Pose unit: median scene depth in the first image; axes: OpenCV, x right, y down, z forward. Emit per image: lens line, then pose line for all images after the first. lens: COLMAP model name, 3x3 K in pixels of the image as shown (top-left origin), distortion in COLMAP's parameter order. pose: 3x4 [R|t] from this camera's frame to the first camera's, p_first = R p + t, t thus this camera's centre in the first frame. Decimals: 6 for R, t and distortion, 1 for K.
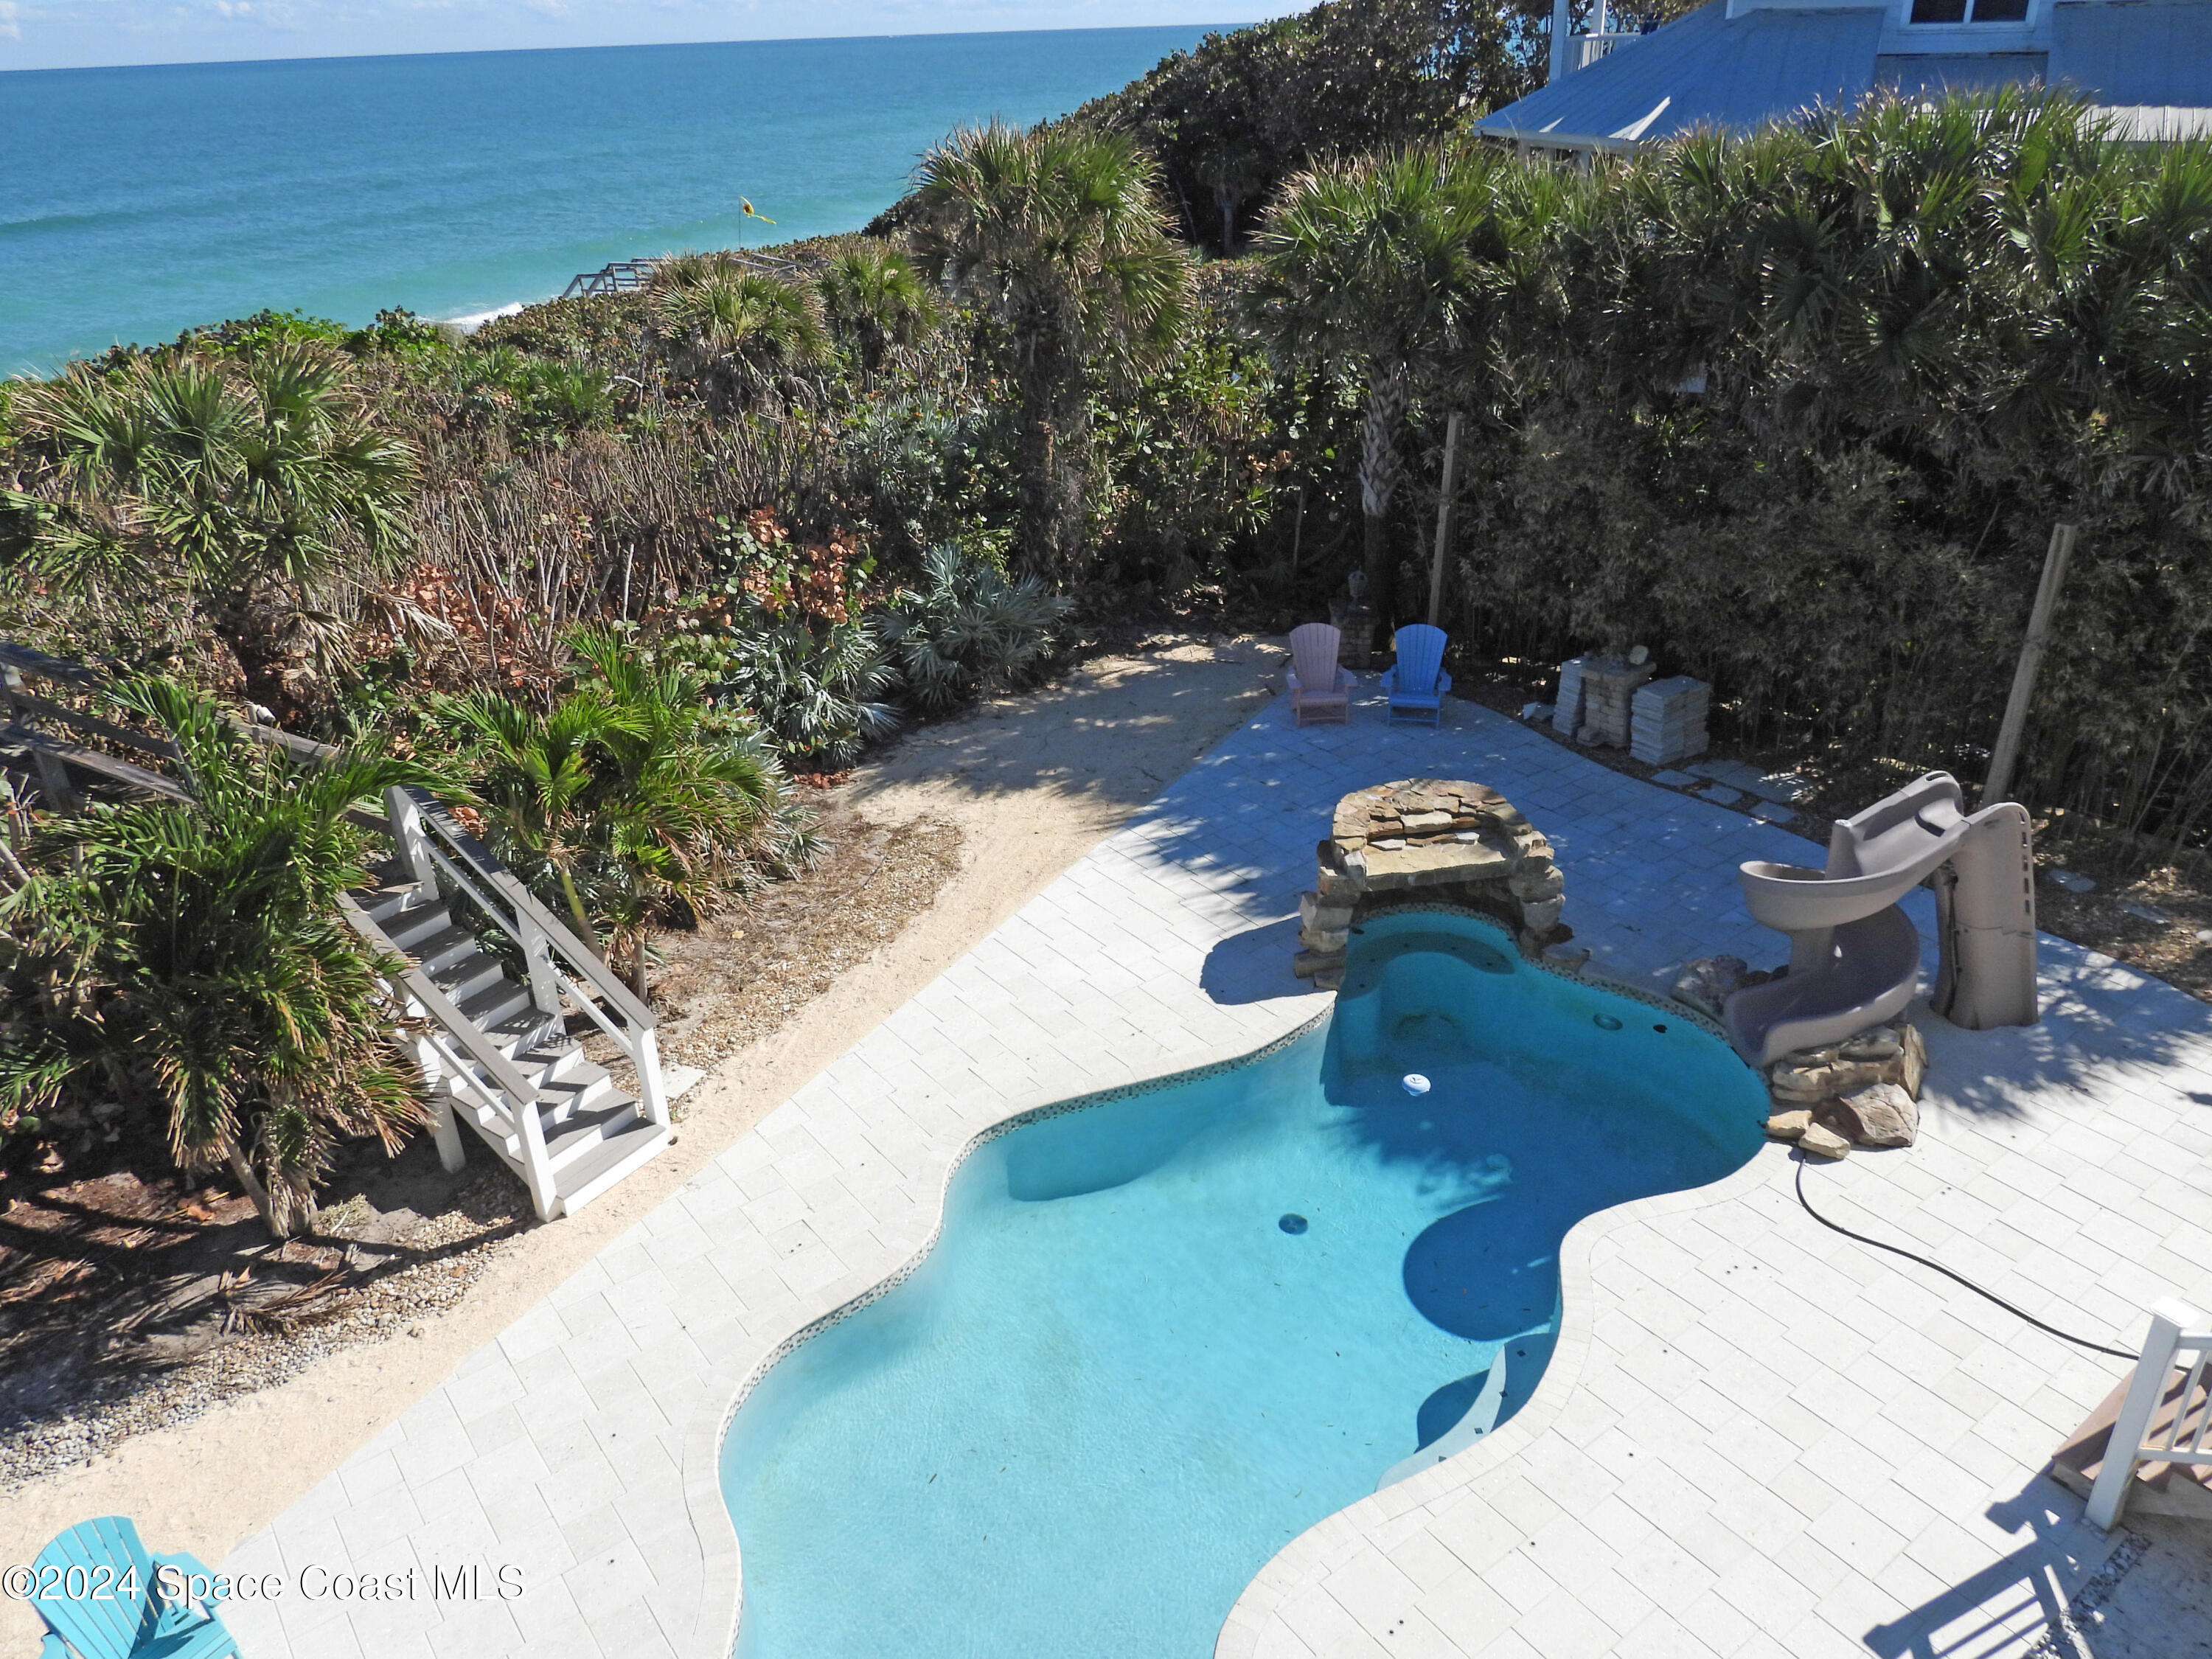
lens RADIAL K [[1590.8, 0, 1100.5], [0, 1590.8, 849.3], [0, 0, 1]] dist [-0.017609, 0.008475]
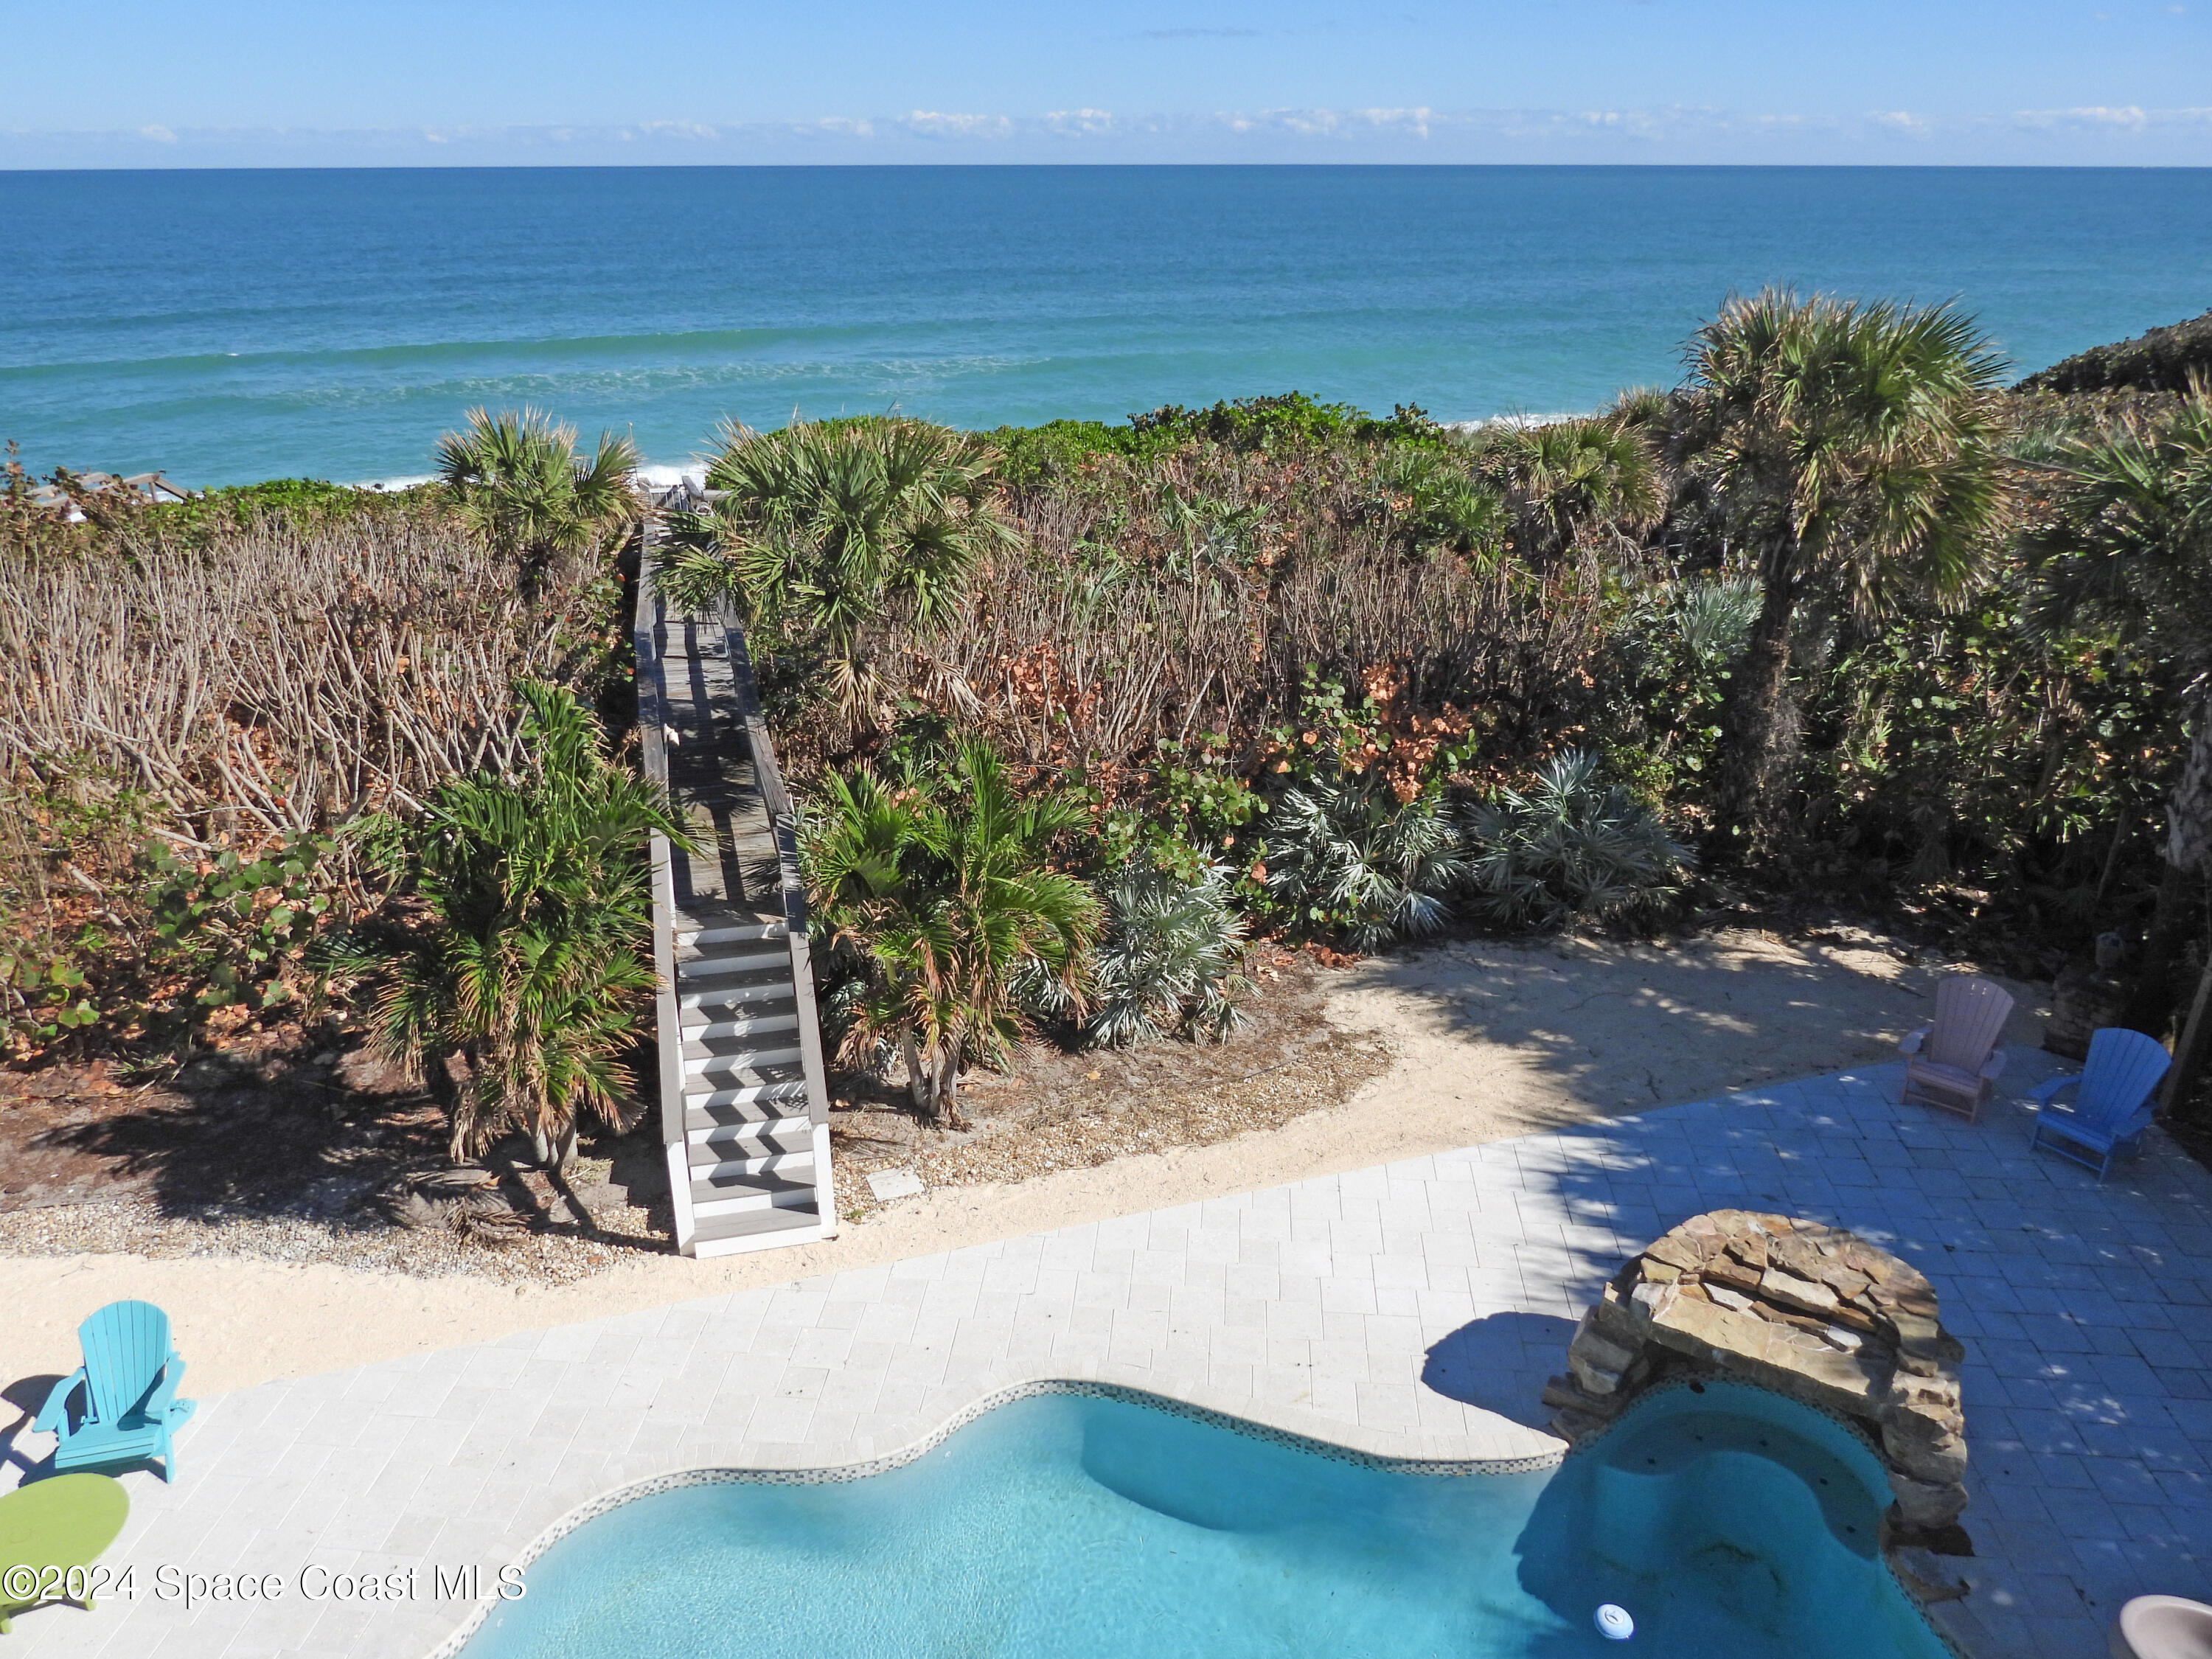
lens RADIAL K [[1590.8, 0, 1098.0], [0, 1590.8, 821.7], [0, 0, 1]] dist [-0.017609, 0.008475]
pose [[0.741407, 0.284322, -0.607846, 0.344401], [-0.328215, 0.943709, 0.041090, -0.142853], [0.585313, 0.169040, 0.792991, 0.212231]]
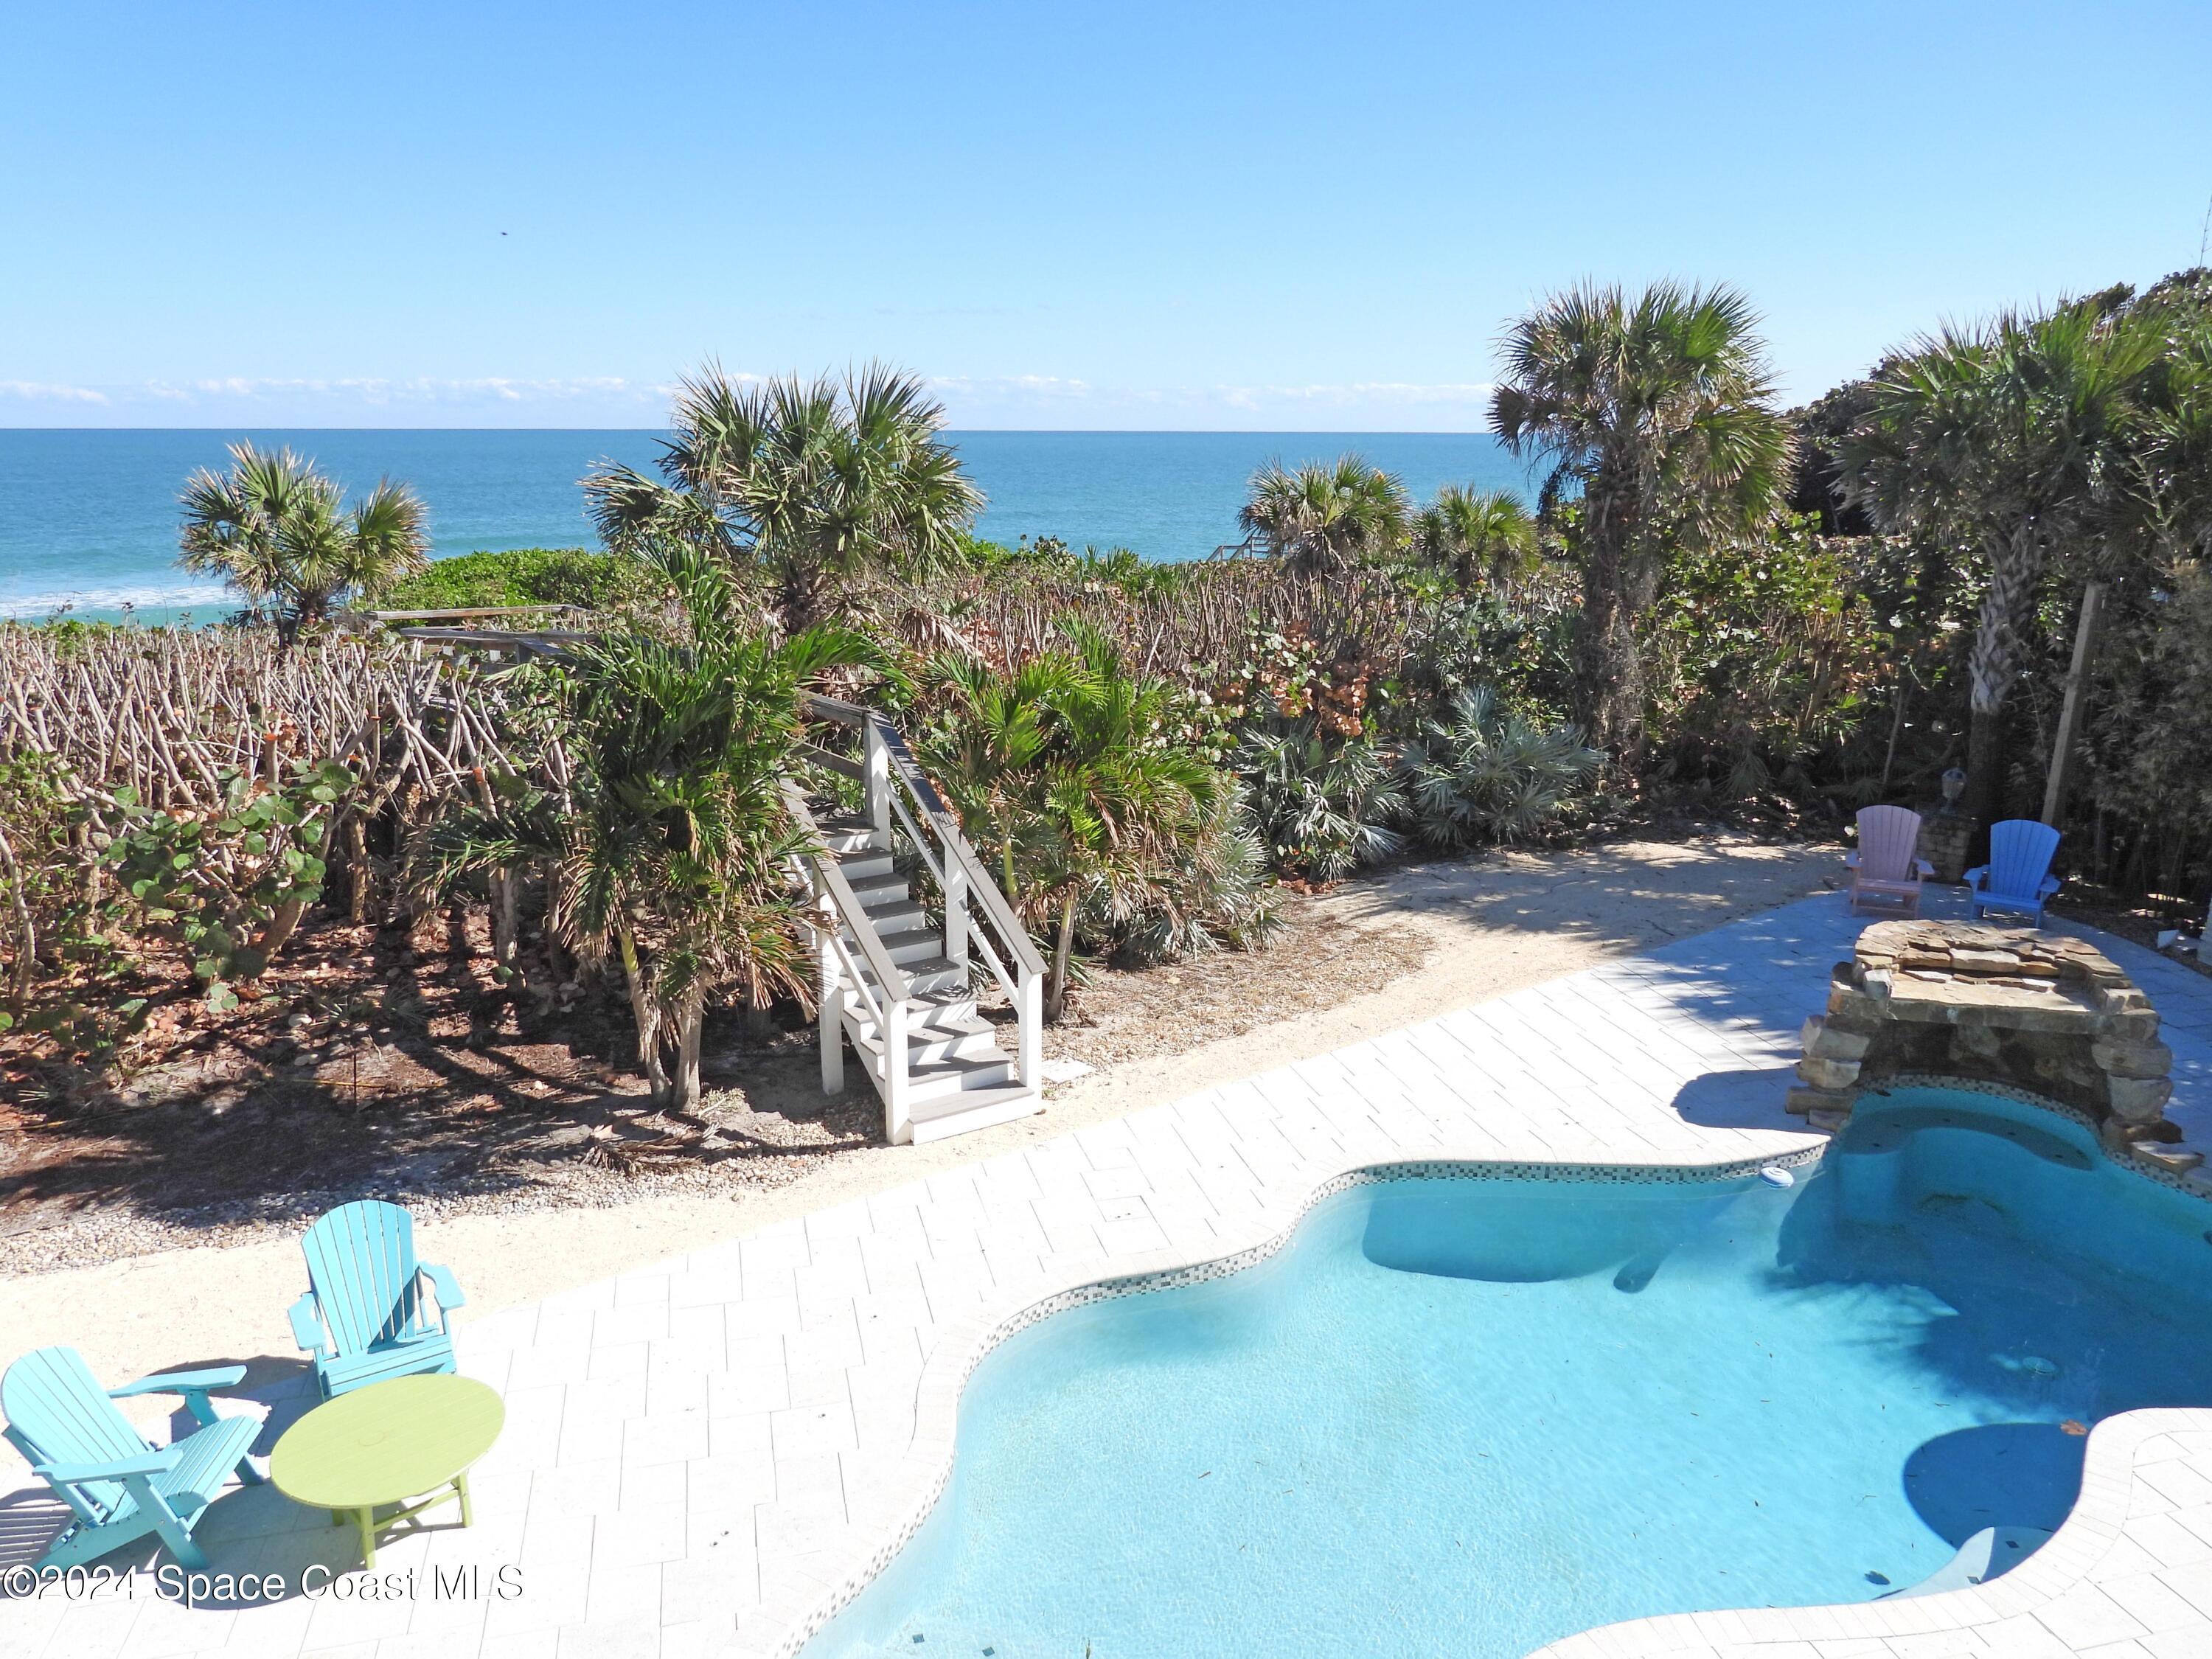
lens RADIAL K [[1590.8, 0, 1098.0], [0, 1590.8, 838.6], [0, 0, 1]] dist [-0.017609, 0.008475]
pose [[0.920357, 0.129787, -0.368915, 0.077977], [-0.208110, 0.961208, -0.181025, 0.164448], [0.331109, 0.243383, 0.911664, 0.093171]]
